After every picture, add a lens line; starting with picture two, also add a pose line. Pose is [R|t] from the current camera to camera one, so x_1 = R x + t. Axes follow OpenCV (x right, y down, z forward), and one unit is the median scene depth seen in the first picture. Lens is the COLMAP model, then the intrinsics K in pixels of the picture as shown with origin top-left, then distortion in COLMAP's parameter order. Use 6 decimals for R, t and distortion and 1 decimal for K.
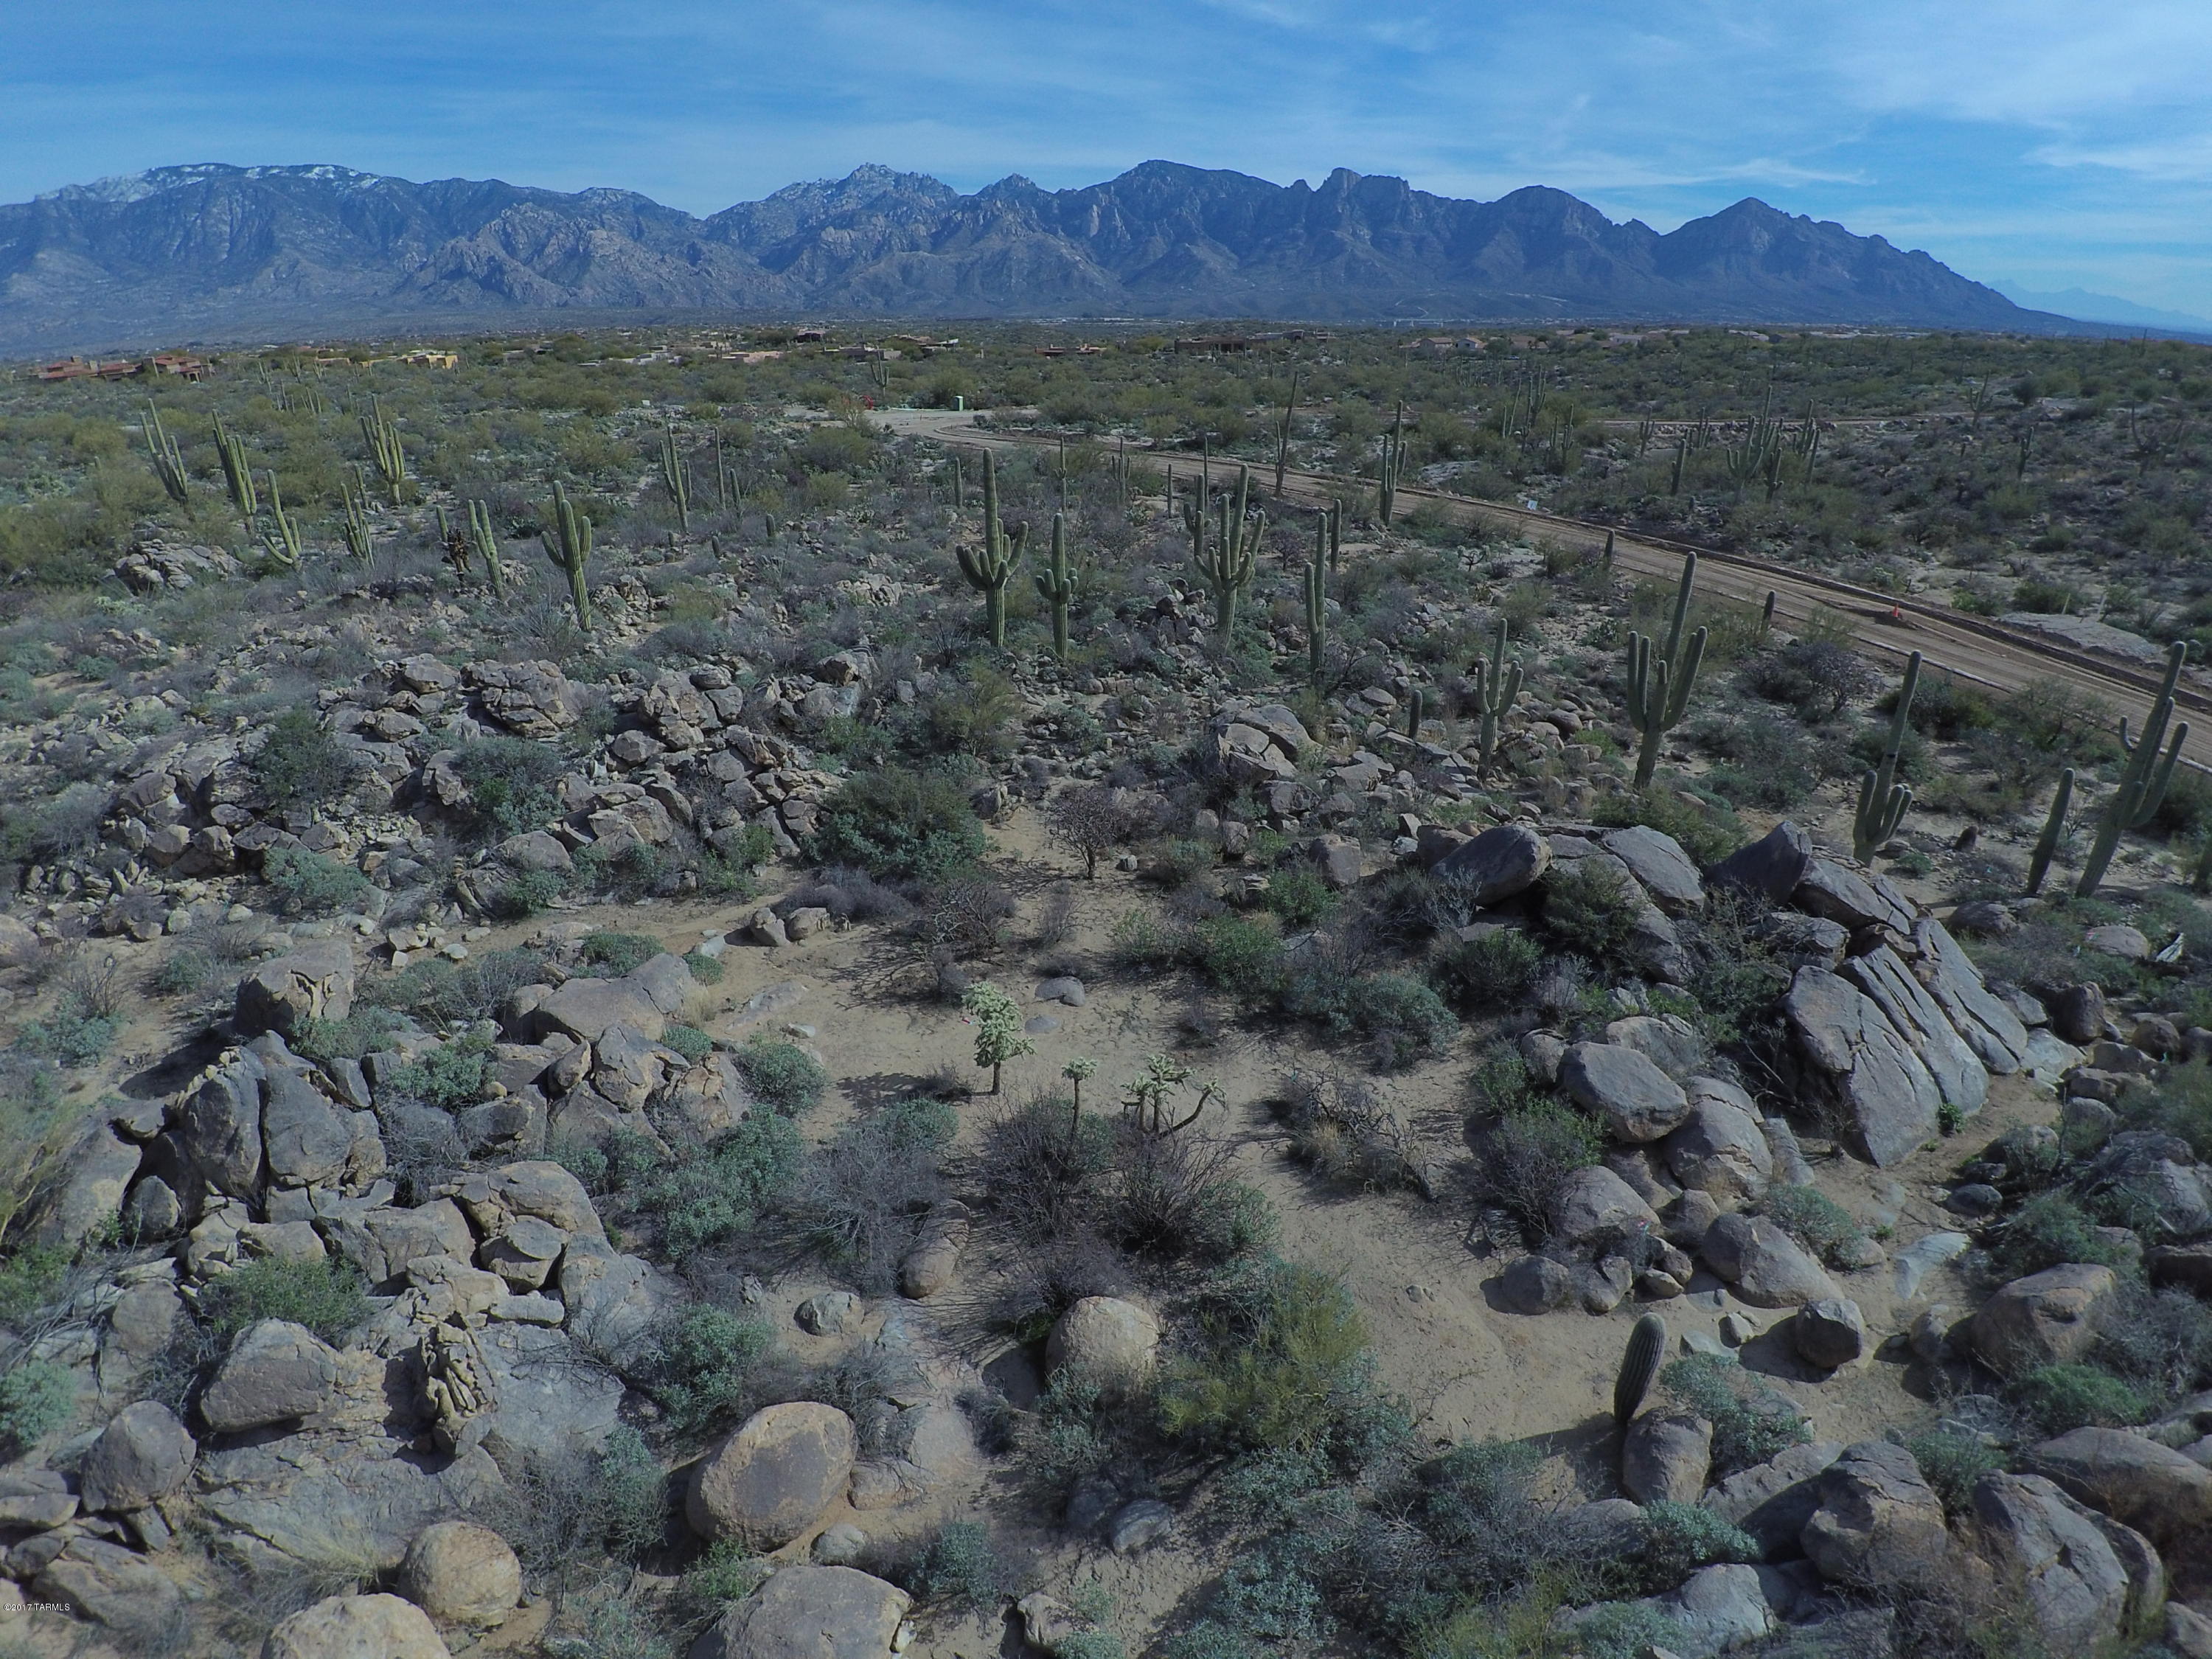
lens RADIAL K [[1135.2, 0, 1110.4], [0, 1135.2, 830.3], [0, 0, 1]] dist [-0.040678, -0.017061]
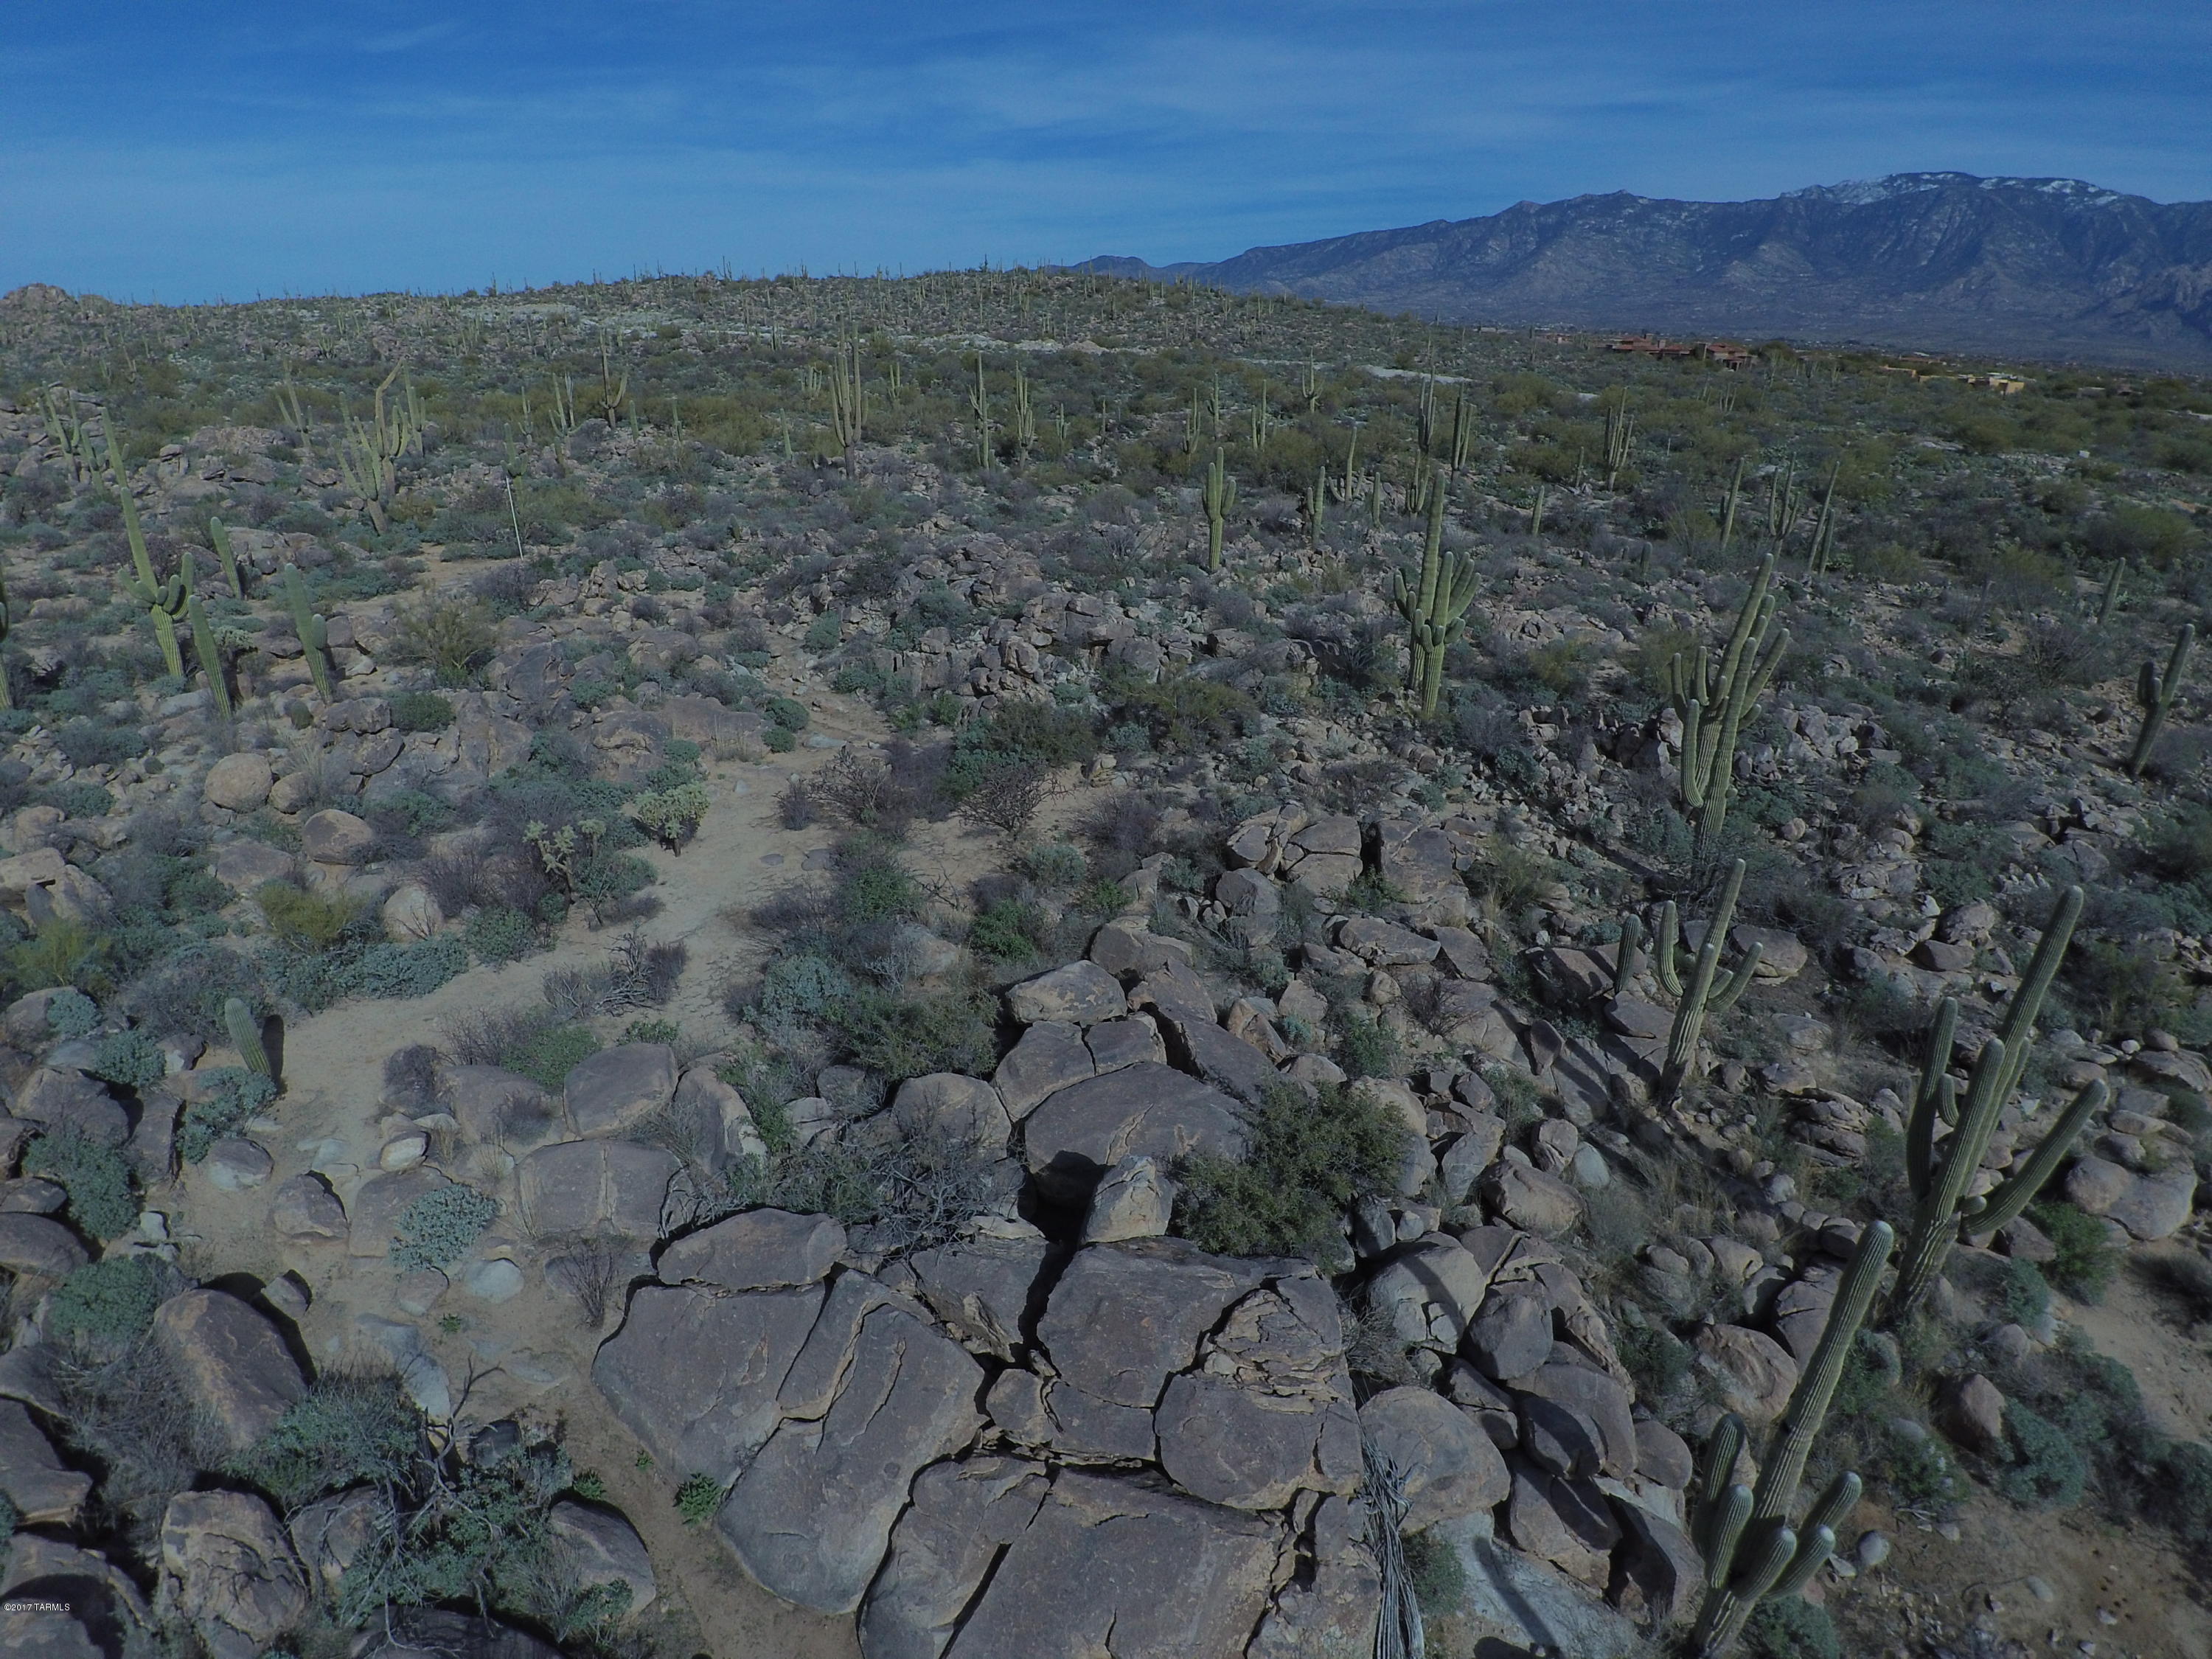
lens RADIAL K [[1135.2, 0, 1110.4], [0, 1135.2, 830.3], [0, 0, 1]] dist [-0.040678, -0.017061]
pose [[0.344735, 0.399594, -0.849401, 0.877651], [-0.406274, 0.879243, 0.248743, -0.256275], [0.846226, 0.259339, 0.465451, 0.548887]]
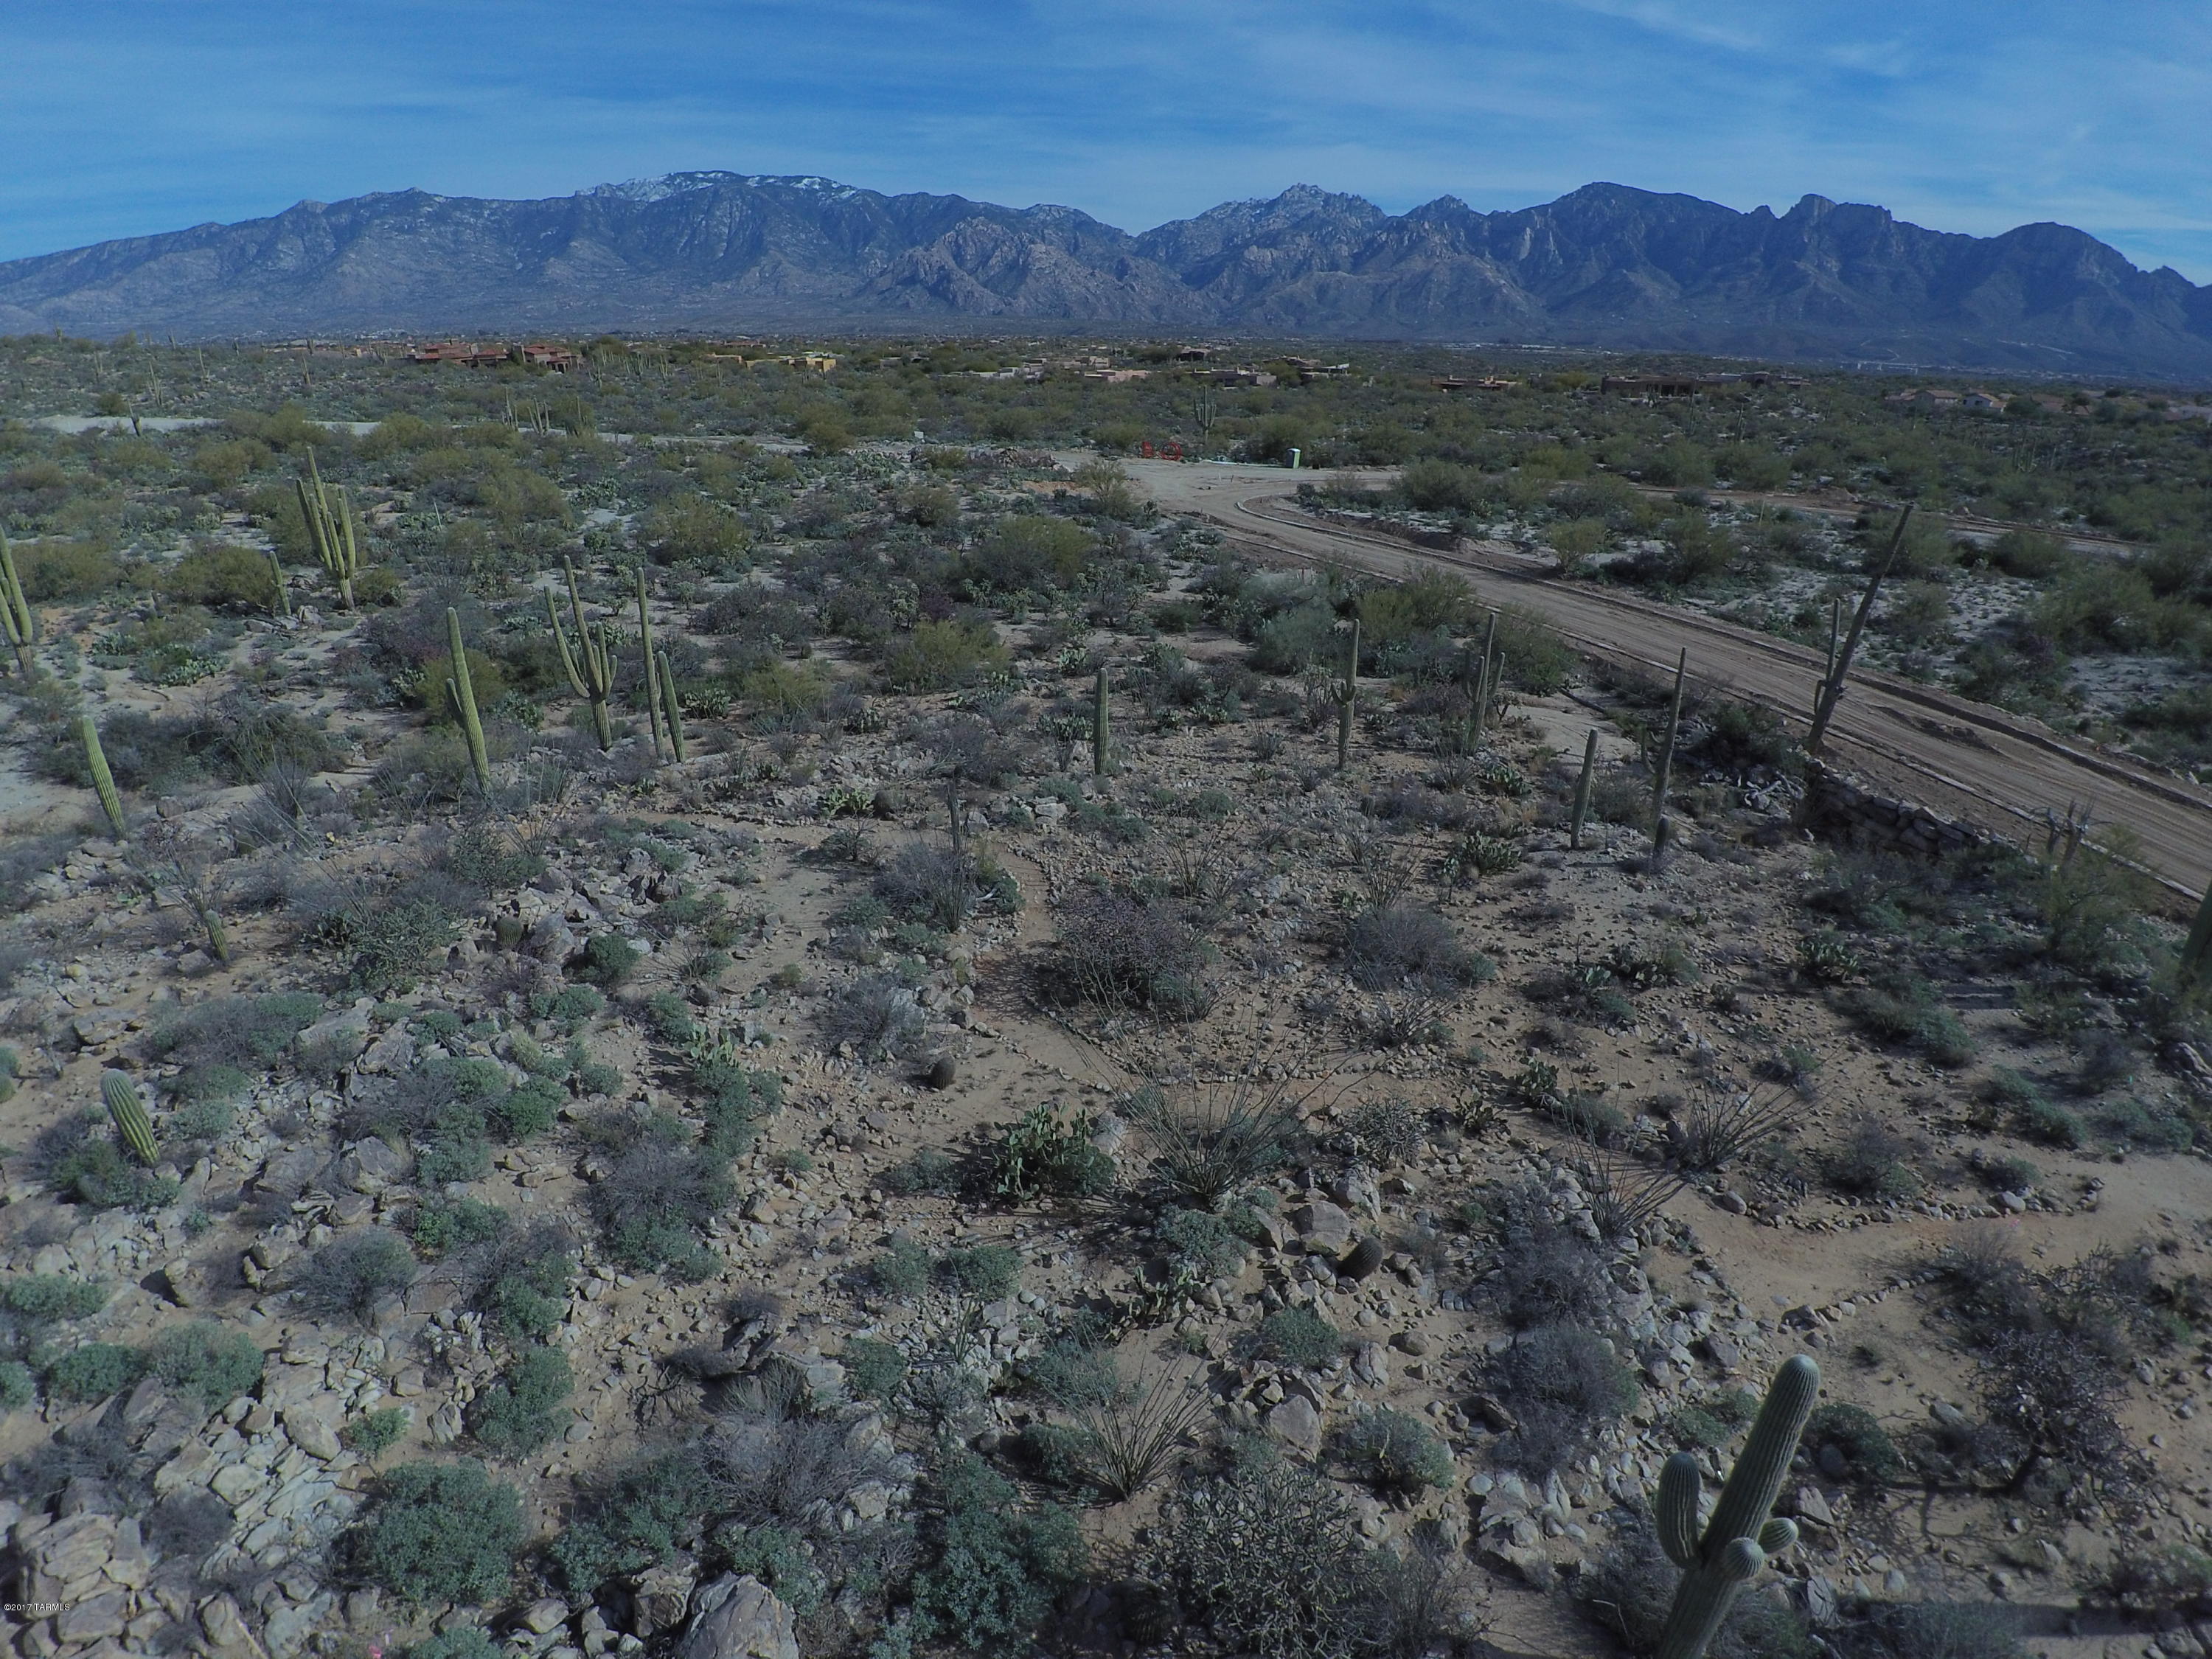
lens RADIAL K [[1137.6, 0, 1106.0], [0, 1137.6, 829.5], [0, 0, 1]] dist [-0.029470, -0.029449]
pose [[0.944822, 0.147831, -0.292329, 0.030897], [-0.152695, 0.988254, 0.006243, -0.805955], [0.289818, 0.038739, 0.956297, 1.687990]]
